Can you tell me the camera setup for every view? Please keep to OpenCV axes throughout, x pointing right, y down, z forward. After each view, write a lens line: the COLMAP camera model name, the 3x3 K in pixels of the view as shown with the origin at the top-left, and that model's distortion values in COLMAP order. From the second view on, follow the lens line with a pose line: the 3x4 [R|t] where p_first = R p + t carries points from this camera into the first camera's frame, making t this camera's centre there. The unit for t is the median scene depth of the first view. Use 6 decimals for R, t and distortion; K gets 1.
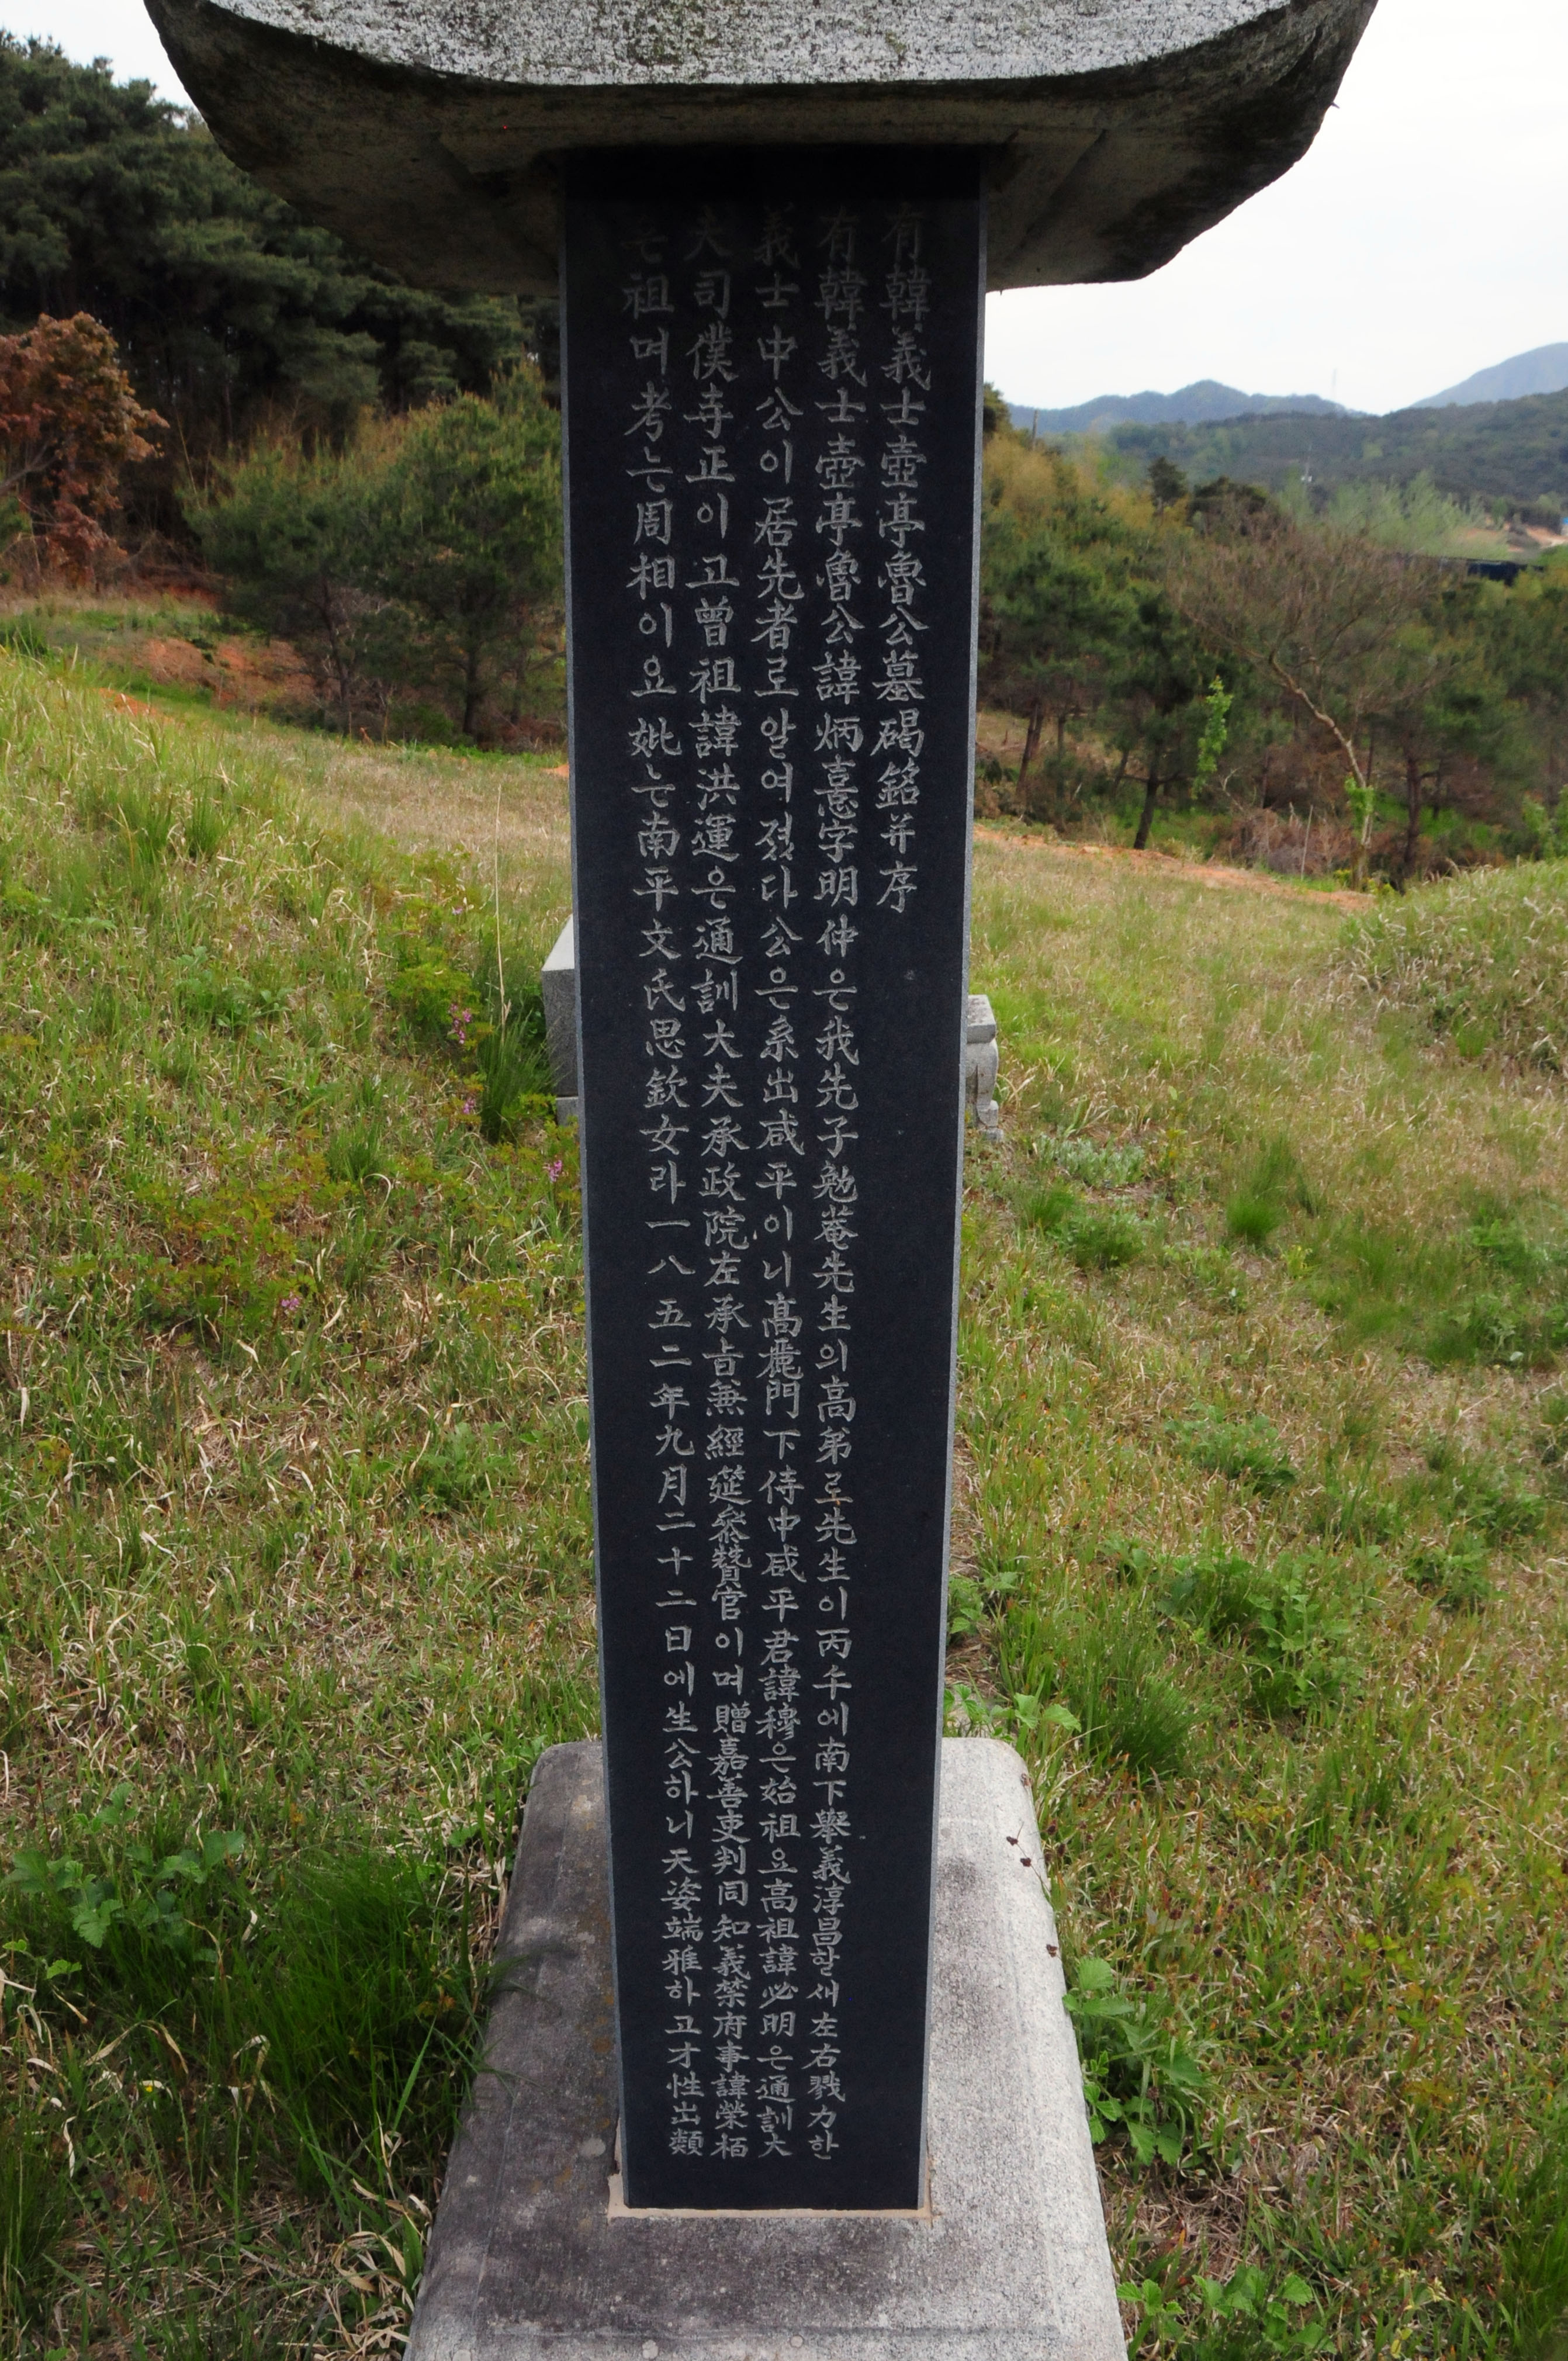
lens RADIAL K [[1981.4, 0, 837.9], [0, 1981.4, 1240.9], [0, 0, 1]] dist [-0.172857, 0.135952]
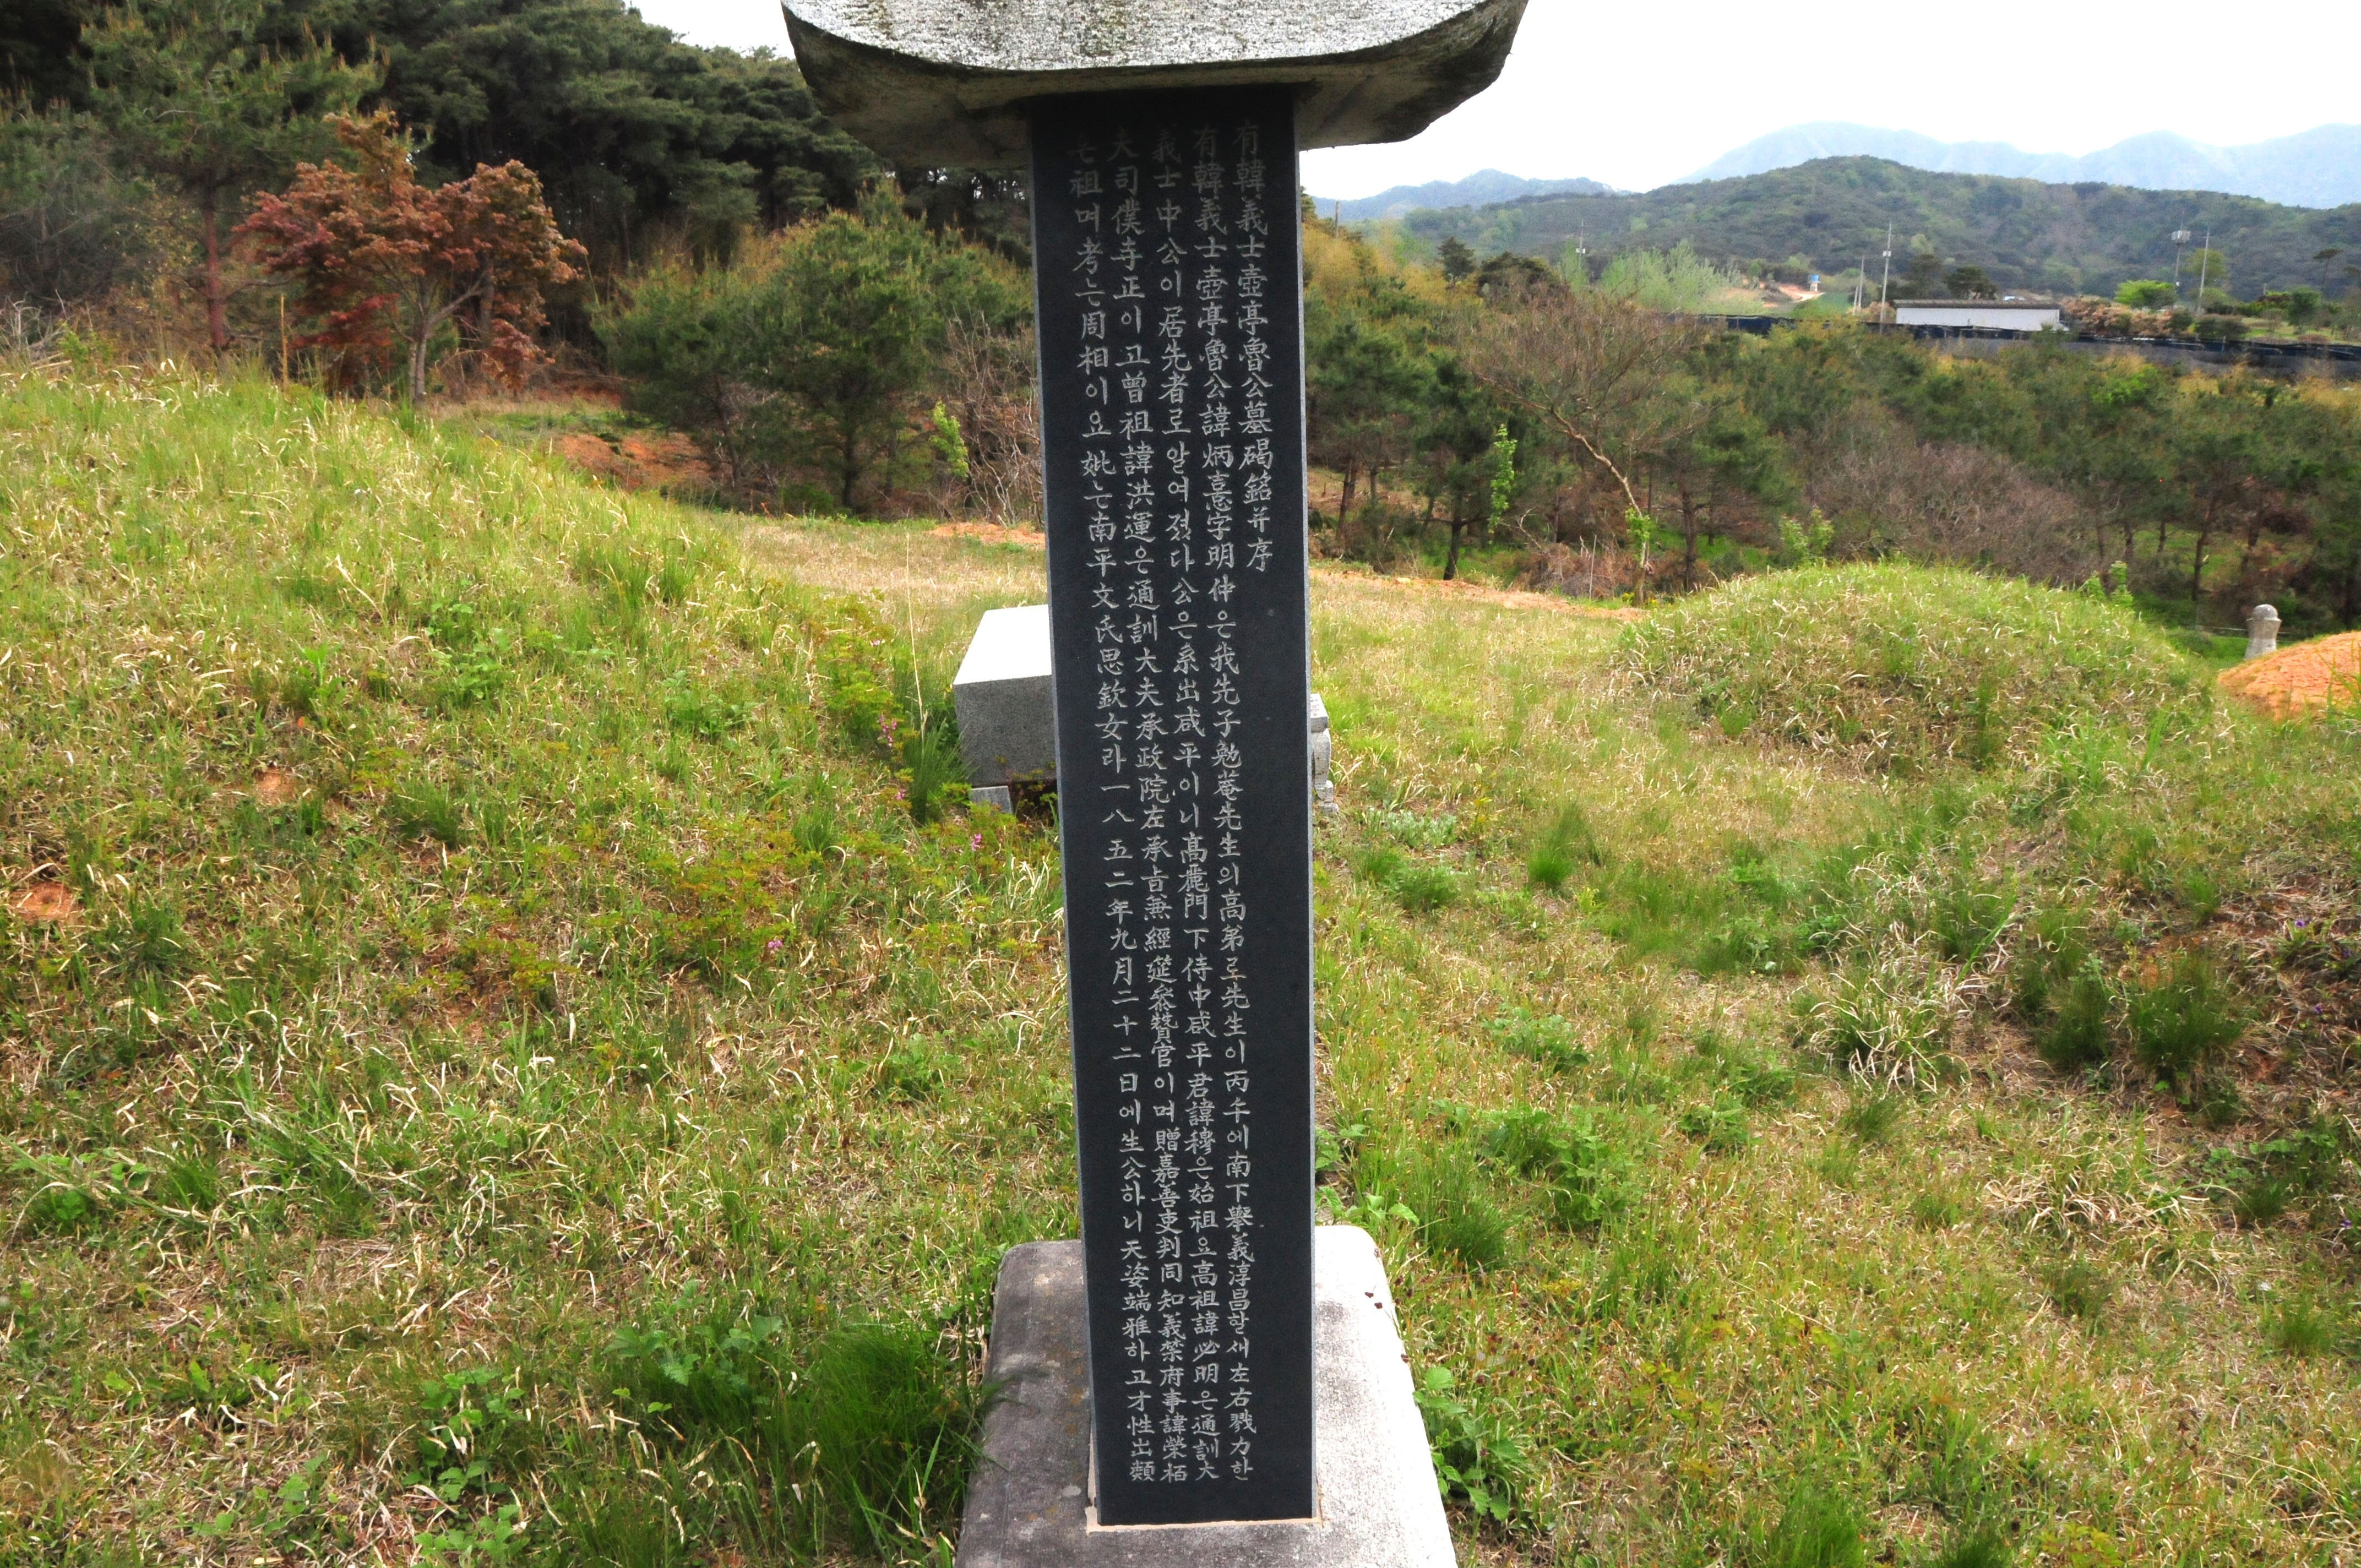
lens RADIAL K [[1842.3, 0, 1172.5], [0, 1842.3, 863.4], [0, 0, 1]] dist [-0.191442, 0.136738]
pose [[0.999085, -0.042227, -0.006762, -0.018019], [0.041782, 0.997549, -0.056119, 0.064527], [0.009115, 0.055785, 0.998401, -0.191554]]
